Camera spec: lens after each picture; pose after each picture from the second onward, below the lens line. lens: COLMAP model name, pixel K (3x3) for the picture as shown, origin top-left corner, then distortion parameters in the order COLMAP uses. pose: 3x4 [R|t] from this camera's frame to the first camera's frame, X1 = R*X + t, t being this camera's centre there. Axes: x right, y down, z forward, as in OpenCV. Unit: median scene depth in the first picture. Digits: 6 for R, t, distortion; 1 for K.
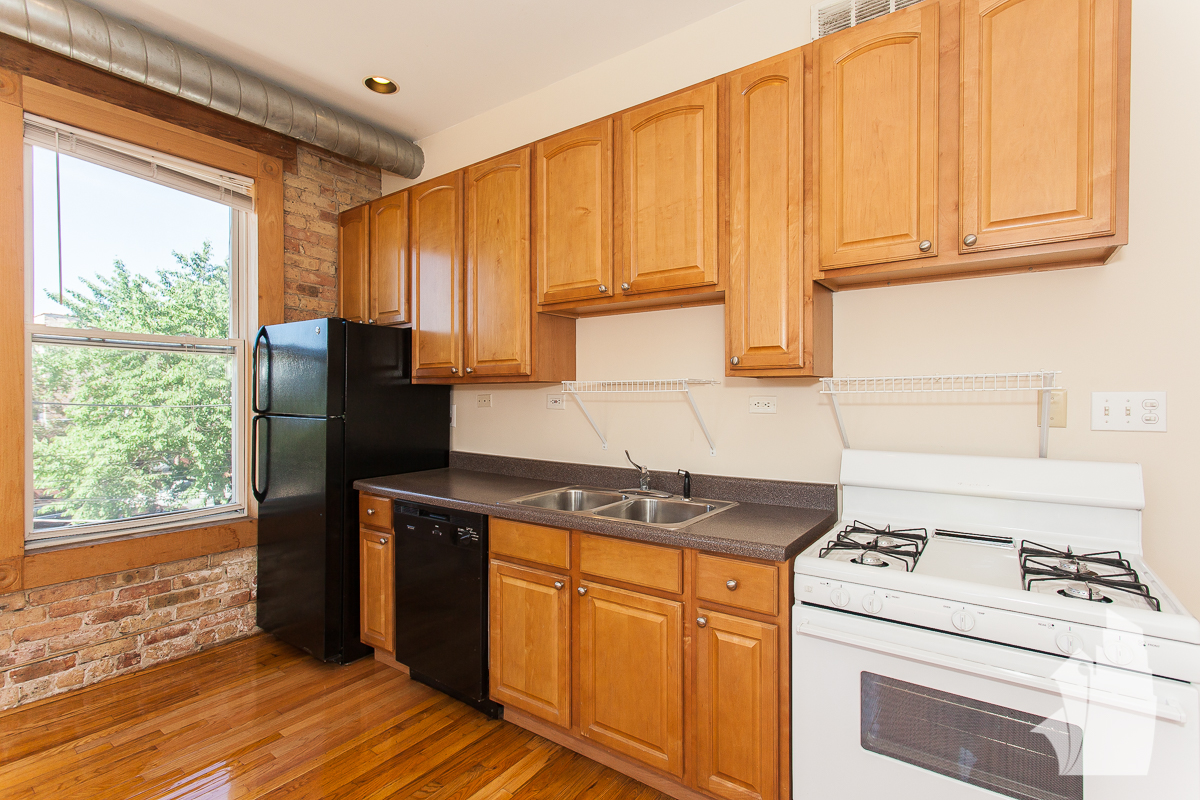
lens RADIAL K [[568.0, 0, 600.0], [0, 568.0, 400.0], [0, 0, 1]] dist [-0.001152, -0.000289]
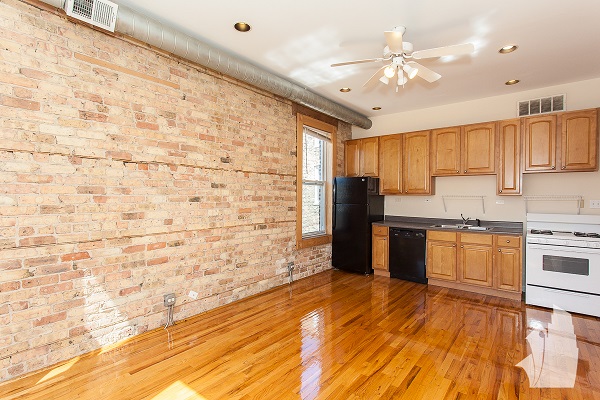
lens RADIAL K [[306.9, 0, 300.0], [0, 306.9, 200.0], [0, 0, 1]] dist [0.000606, 0.001378]
pose [[0.999418, 0.006583, -0.033484, -0.853067], [-0.006345, 0.999954, 0.007230, -0.008857], [0.033530, -0.007014, 0.999413, -0.956790]]
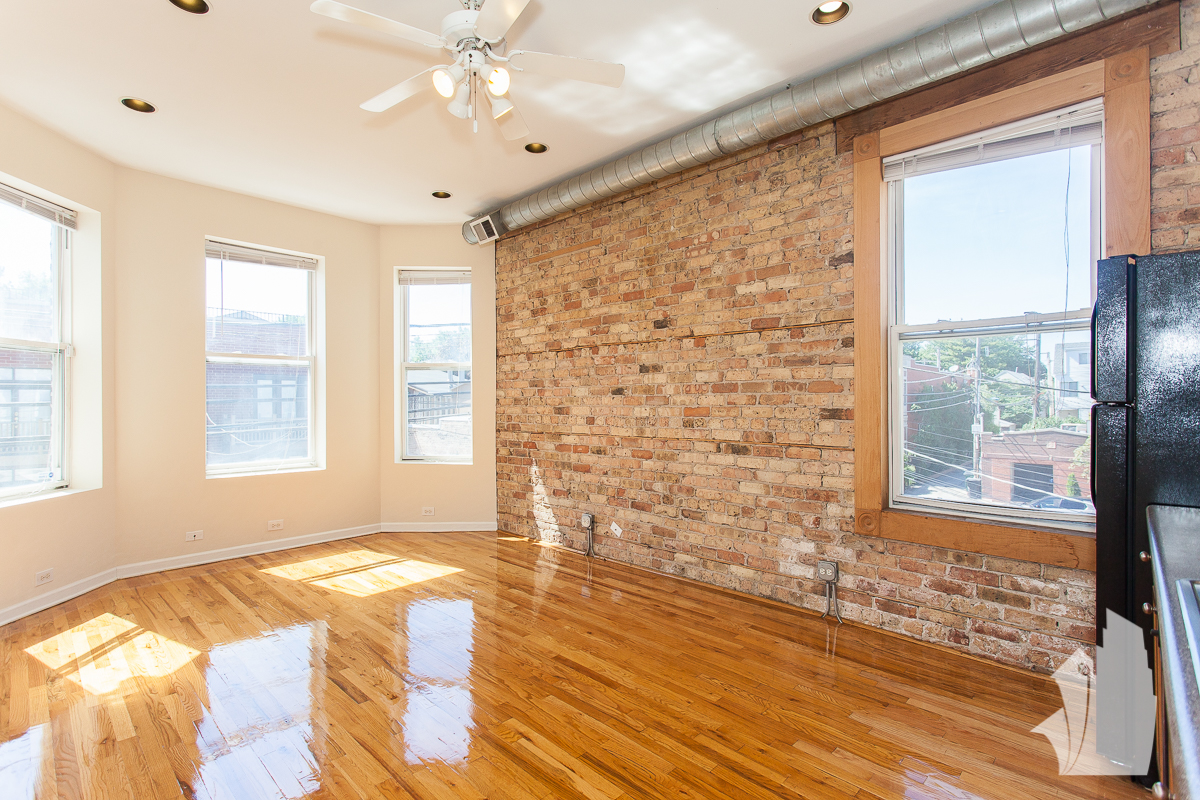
lens RADIAL K [[613.8, 0, 600.0], [0, 613.8, 400.0], [0, 0, 1]] dist [0.000606, 0.001378]
pose [[-0.186242, -0.000423, -0.982504, 0.391249], [0.000587, 1.000000, -0.000542, 0.025880], [0.982504, -0.000678, -0.186242, 0.566464]]
